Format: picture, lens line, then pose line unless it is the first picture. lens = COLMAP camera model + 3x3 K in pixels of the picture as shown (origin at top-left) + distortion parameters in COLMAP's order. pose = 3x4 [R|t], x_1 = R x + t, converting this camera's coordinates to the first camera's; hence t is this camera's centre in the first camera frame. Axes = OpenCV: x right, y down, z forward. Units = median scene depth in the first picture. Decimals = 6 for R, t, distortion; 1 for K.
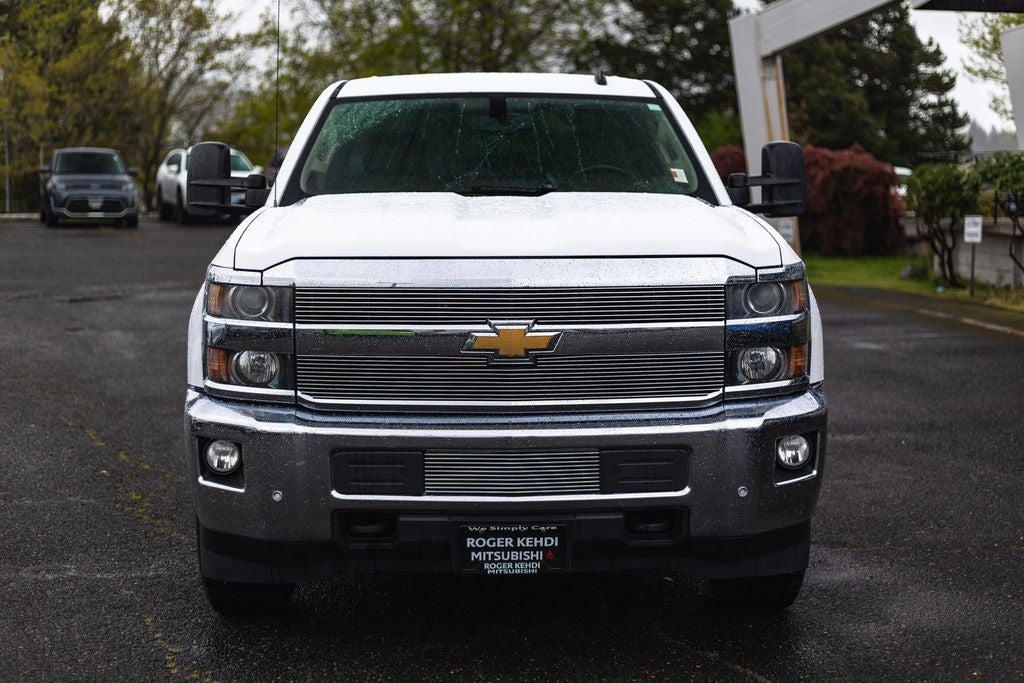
lens RADIAL K [[1553.3, 0, 512.0], [0, 1553.3, 341.4], [0, 0, 1]] dist [0.059653, 0.000000]
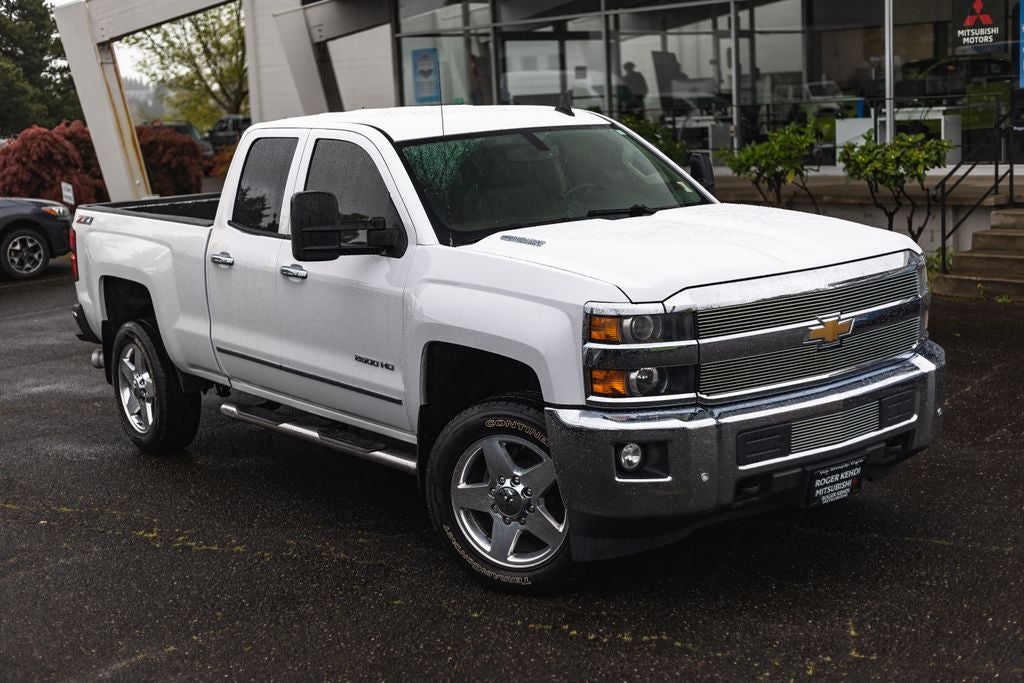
lens RADIAL K [[1471.8, 0, 516.7], [0, 1471.8, 340.5], [0, 0, 1]] dist [0.023254, 0.000000]
pose [[0.816207, -0.141138, 0.560255, -0.920012], [0.119694, 0.989973, 0.075016, -0.116858], [-0.565225, 0.005831, 0.824916, 0.099240]]
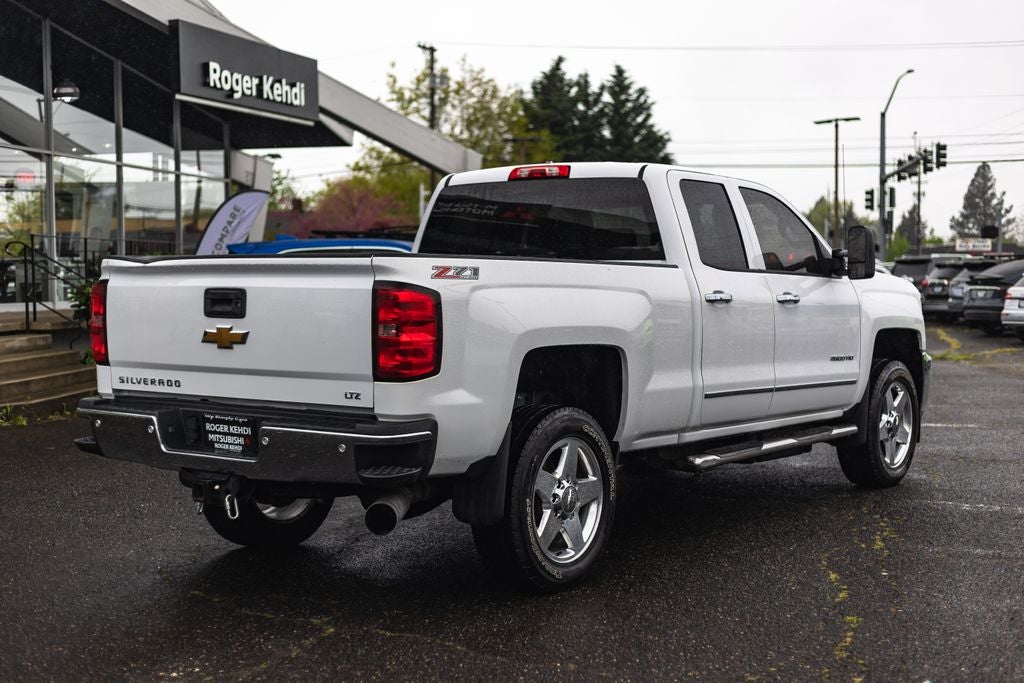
lens RADIAL K [[1471.8, 0, 513.3], [0, 1471.8, 339.3], [0, 0, 1]] dist [0.023254, 0.000000]
pose [[-0.781970, -0.035357, 0.622312, -1.084264], [0.063264, 0.988732, 0.135670, -0.315832], [-0.620097, 0.145460, -0.770922, 3.114462]]
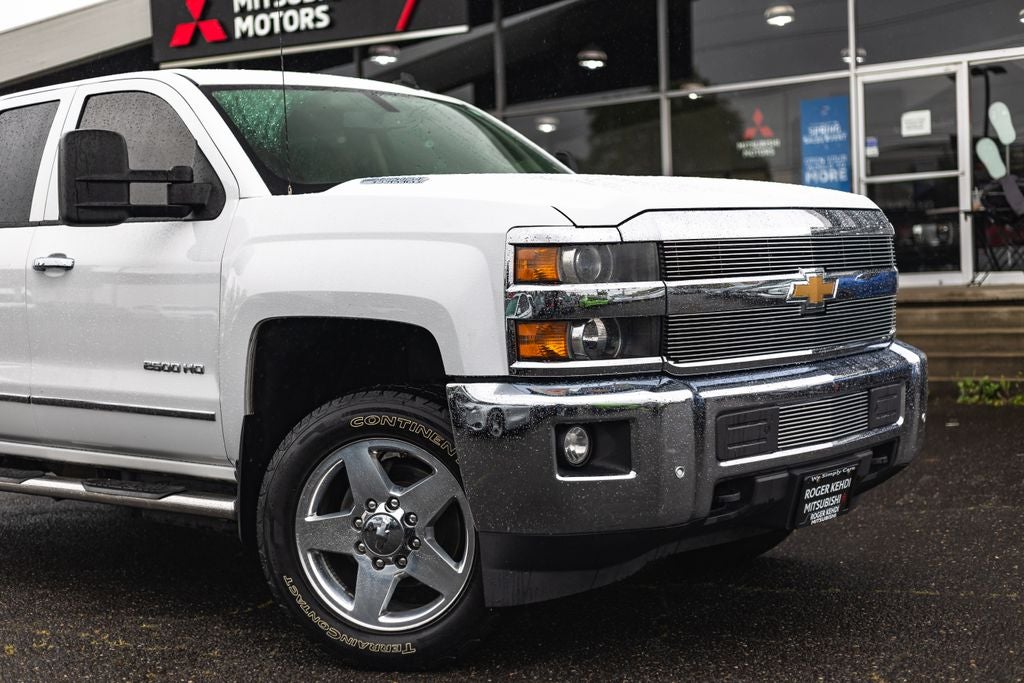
lens RADIAL K [[1471.8, 0, 519.5], [0, 1471.8, 345.5], [0, 0, 1]] dist [0.023254, 0.000000]
pose [[0.690140, -0.065034, 0.720748, -0.811756], [0.121383, 0.992247, -0.026696, 0.038045], [-0.713423, 0.105911, 0.692683, 0.467115]]
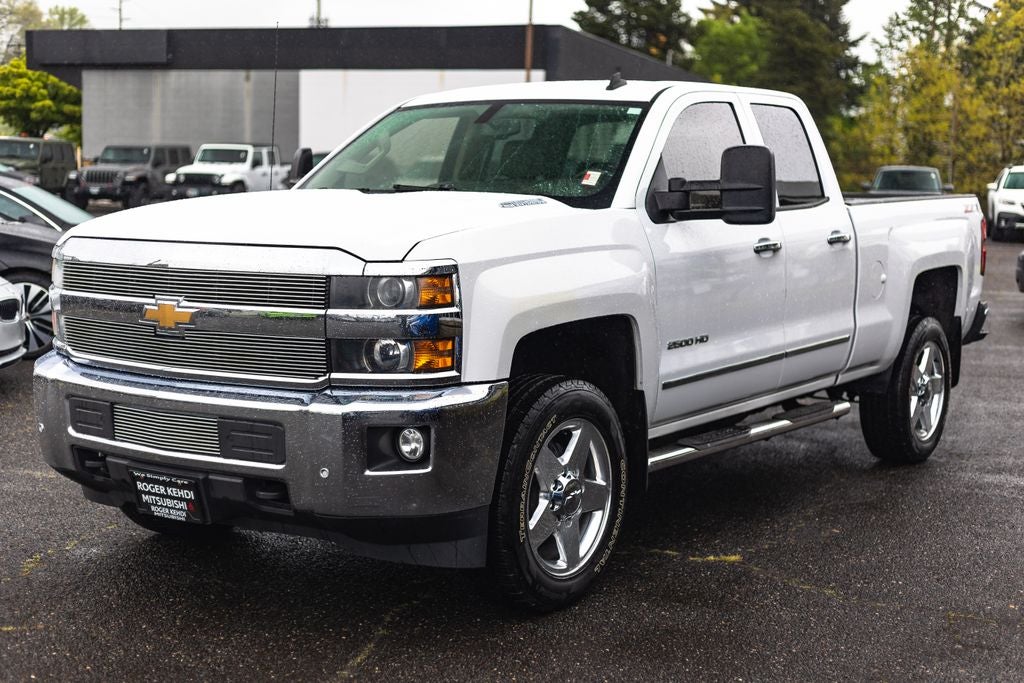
lens RADIAL K [[1471.8, 0, 512.4], [0, 1471.8, 339.6], [0, 0, 1]] dist [0.023254, 0.000000]
pose [[0.797569, 0.072543, -0.598850, 0.837668], [-0.077681, 0.996828, 0.017294, -0.019961], [0.598205, 0.032726, 0.800675, 0.277829]]
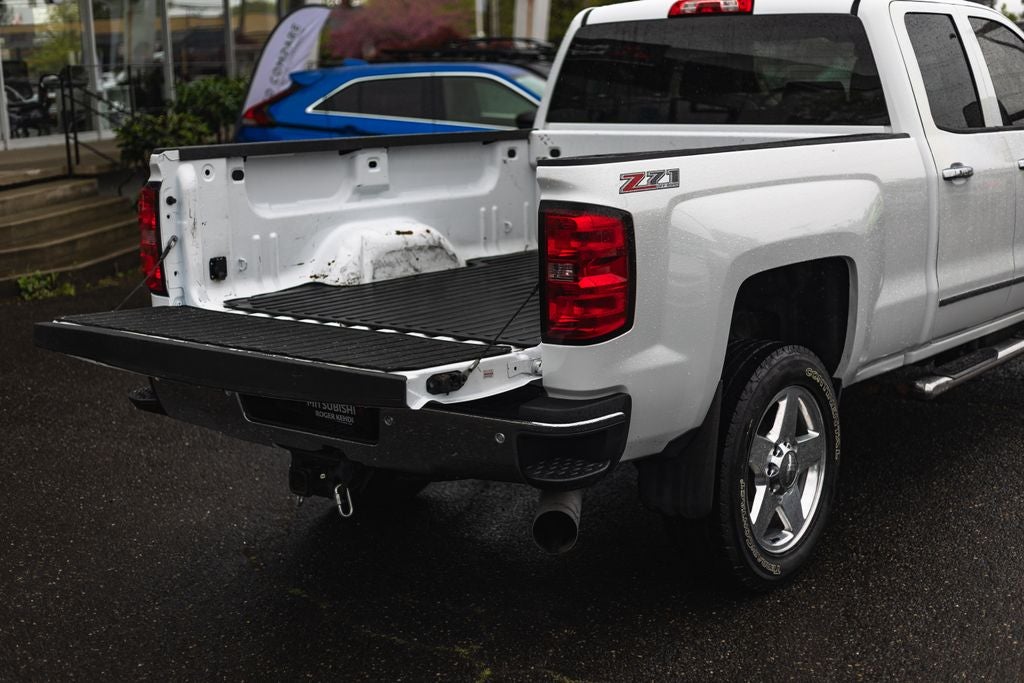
lens RADIAL K [[1471.8, 0, 515.4], [0, 1471.8, 339.2], [0, 0, 1]] dist [0.023254, 0.000000]
pose [[-0.761858, -0.109089, 0.638492, -0.763709], [0.089975, 0.958338, 0.271096, -0.361548], [-0.641464, 0.263985, -0.720302, 2.872700]]
